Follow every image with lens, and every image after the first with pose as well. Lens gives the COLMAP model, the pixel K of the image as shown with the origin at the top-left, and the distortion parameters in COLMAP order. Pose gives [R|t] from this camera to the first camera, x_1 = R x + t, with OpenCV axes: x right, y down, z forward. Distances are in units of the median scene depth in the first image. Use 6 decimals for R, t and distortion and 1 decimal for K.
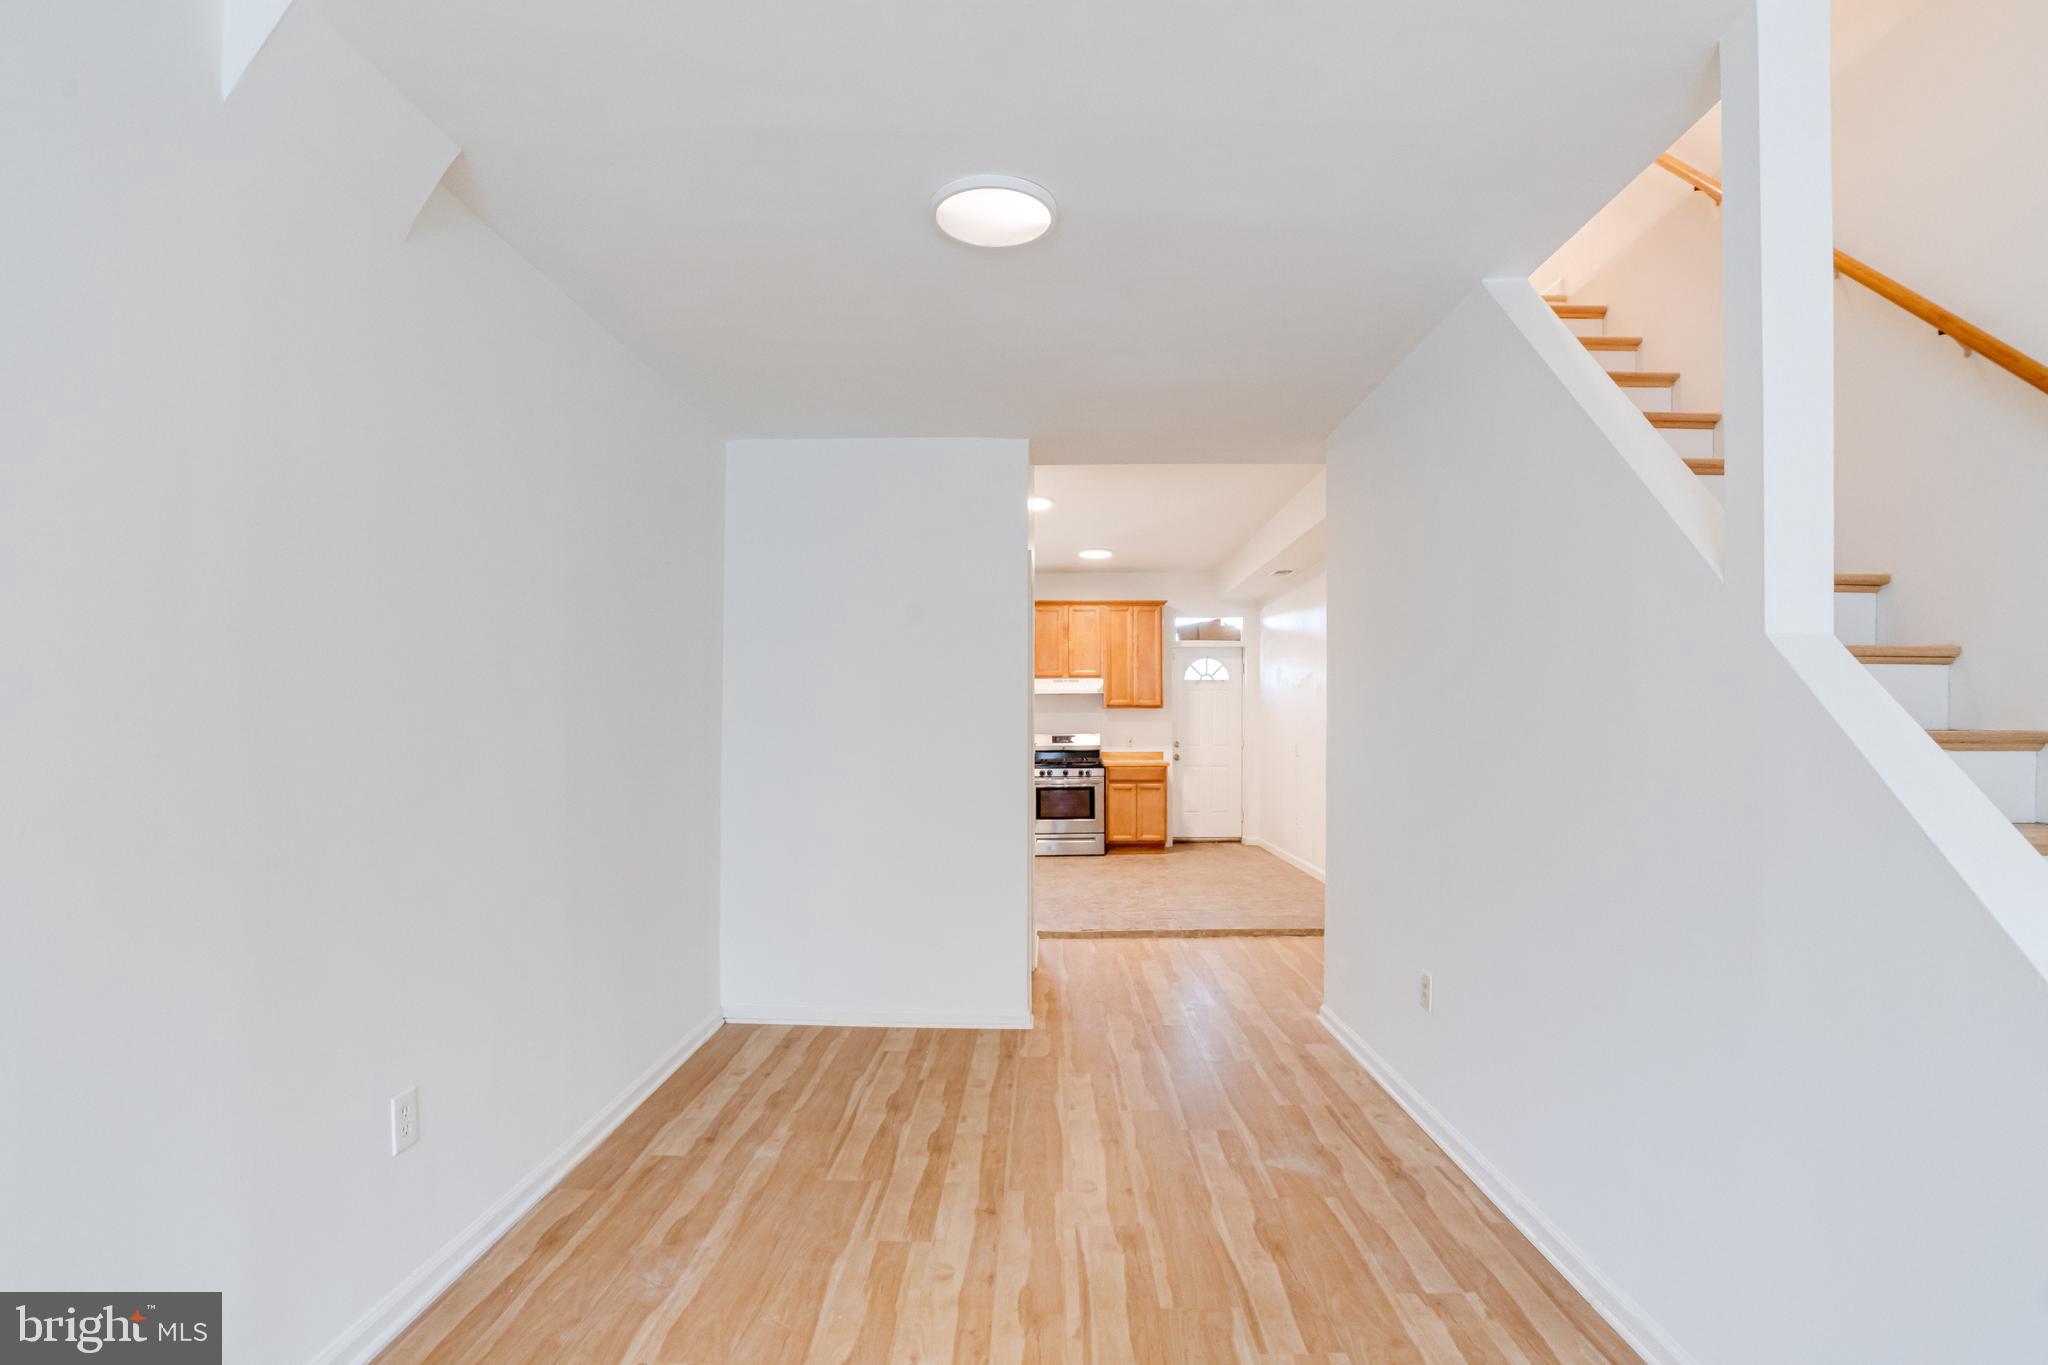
lens RADIAL K [[1024.3, 0, 1043.6], [0, 1024.3, 740.5], [0, 0, 1]] dist [-0.041009, 0.020396]
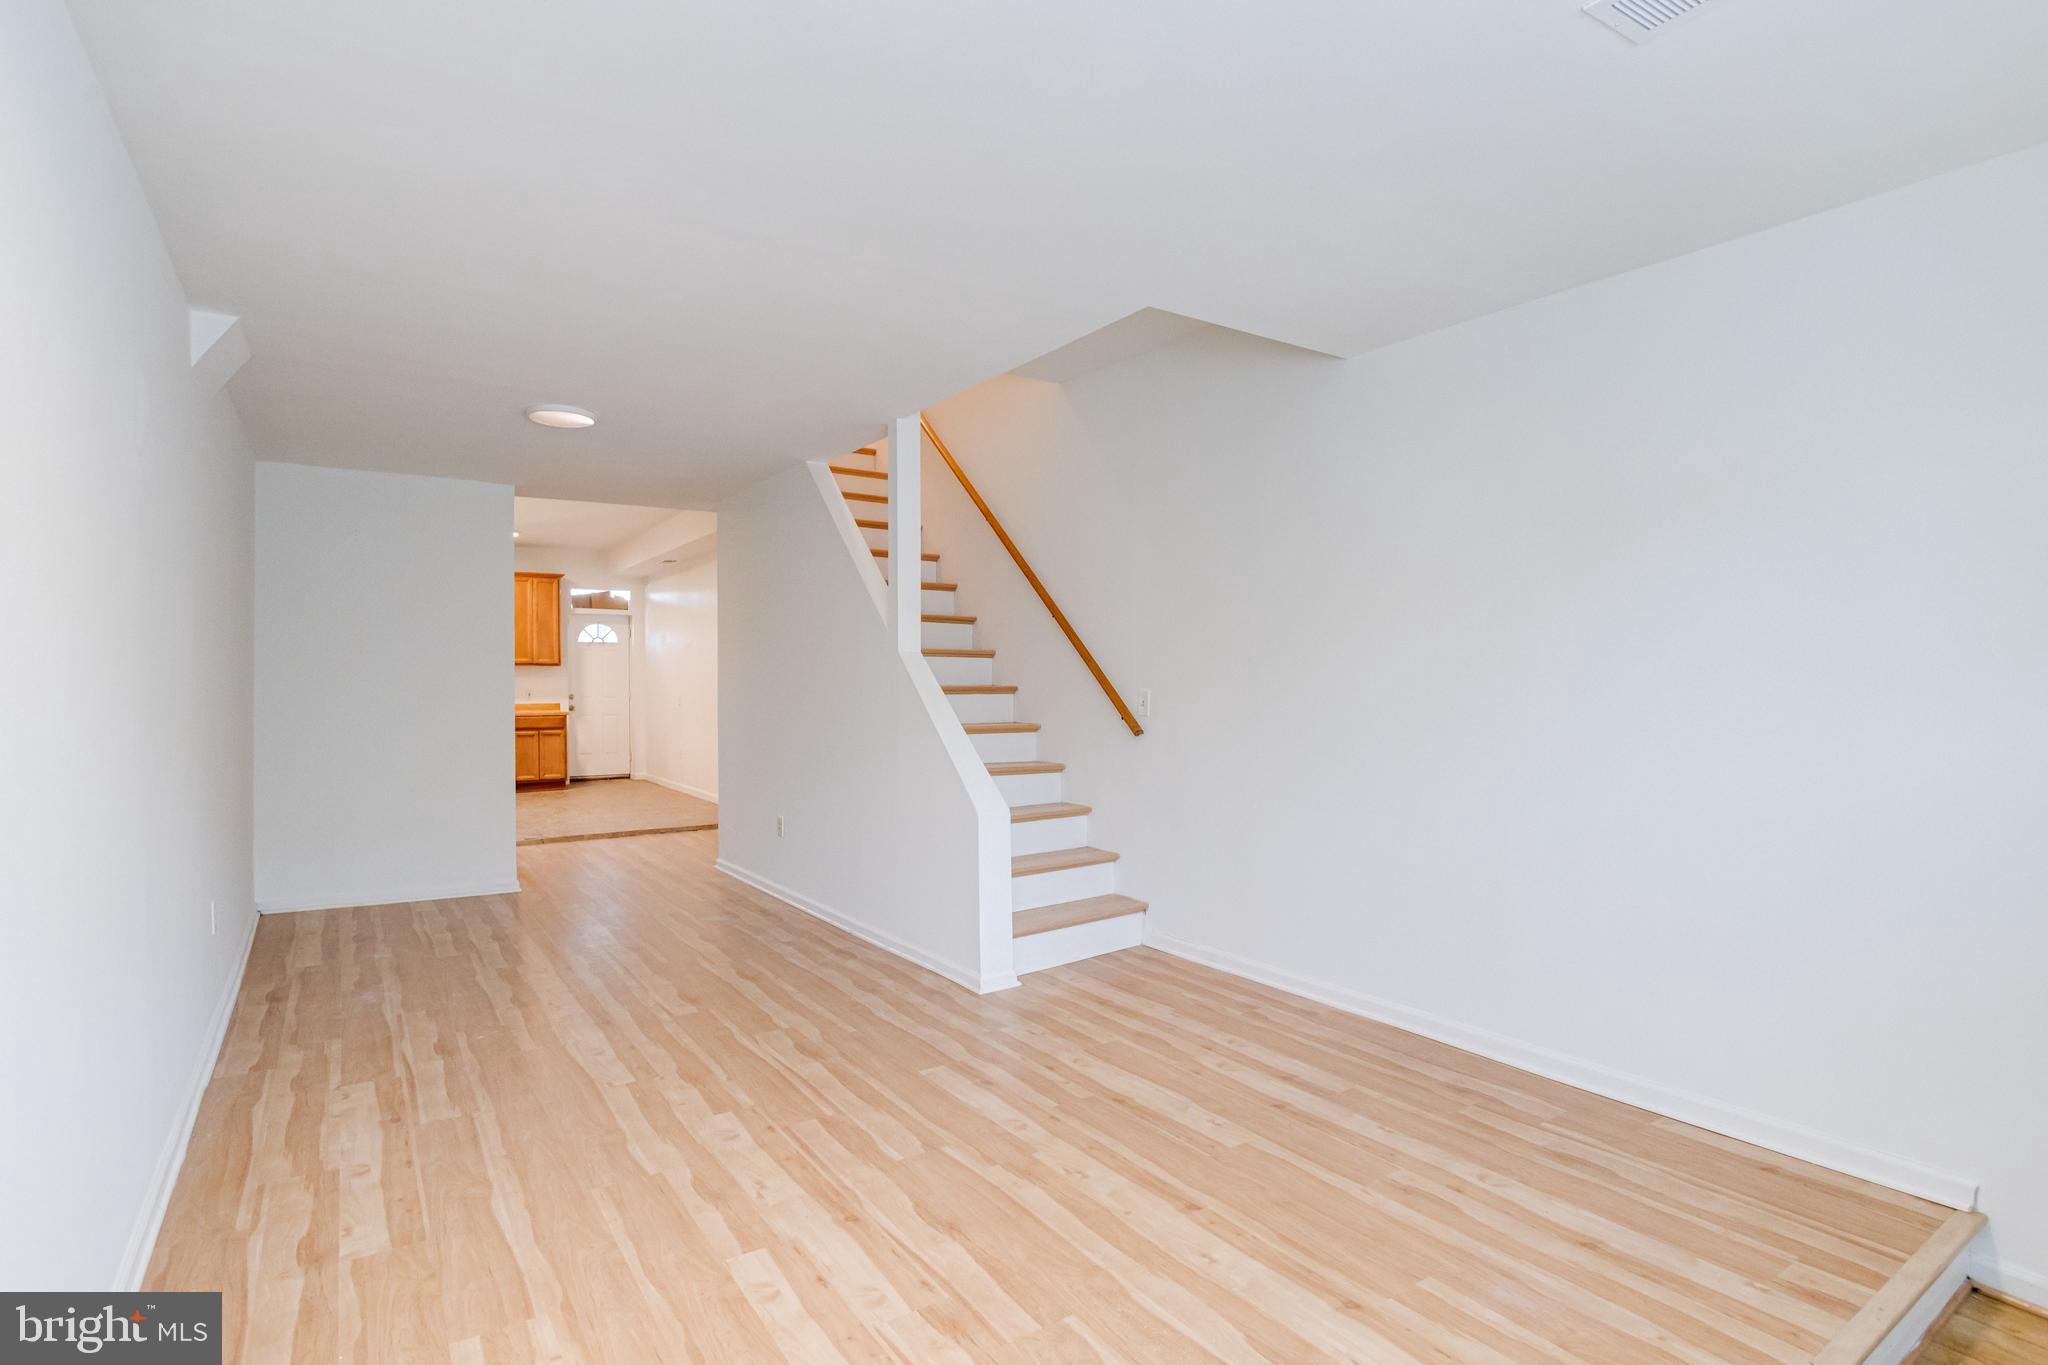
lens RADIAL K [[1024.3, 0, 1028.7], [0, 1024.3, 696.2], [0, 0, 1]] dist [-0.041009, 0.020396]
pose [[0.825783, -0.009882, 0.563901, -0.294384], [0.008093, 0.999951, 0.005672, 0.001709], [-0.563930, -0.000120, 0.825823, -0.782797]]
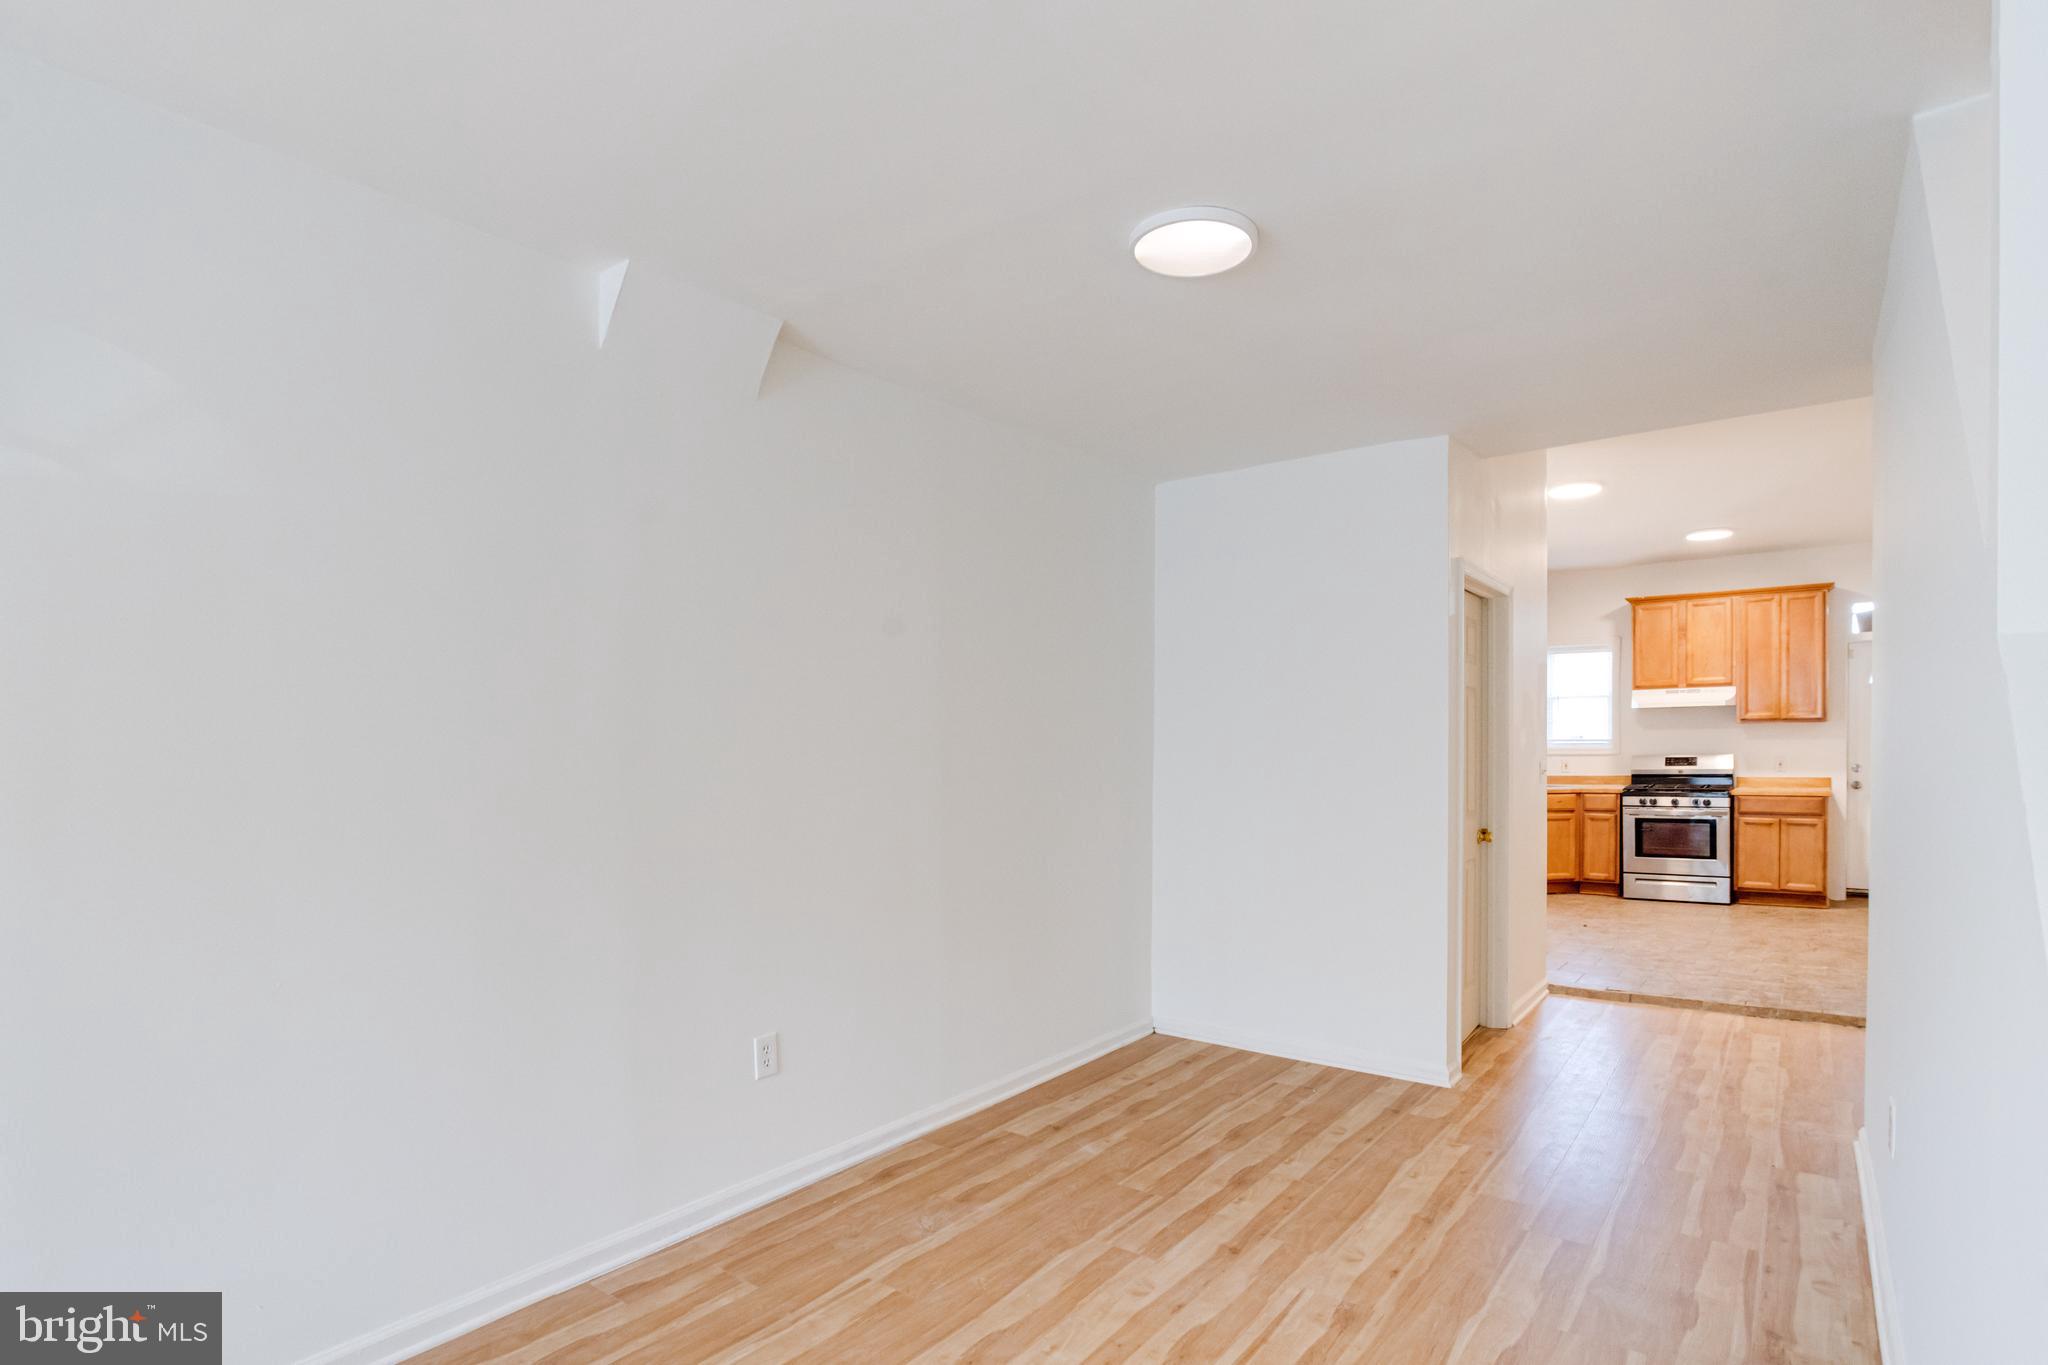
lens RADIAL K [[1048.8, 0, 1043.7], [0, 1048.8, 774.9], [0, 0, 1]] dist [-0.036914, 0.010276]
pose [[0.803229, 0.006346, -0.595637, 0.320372], [0.002385, 0.999901, 0.013869, -0.010542], [0.595666, -0.012561, 0.803134, 0.067685]]
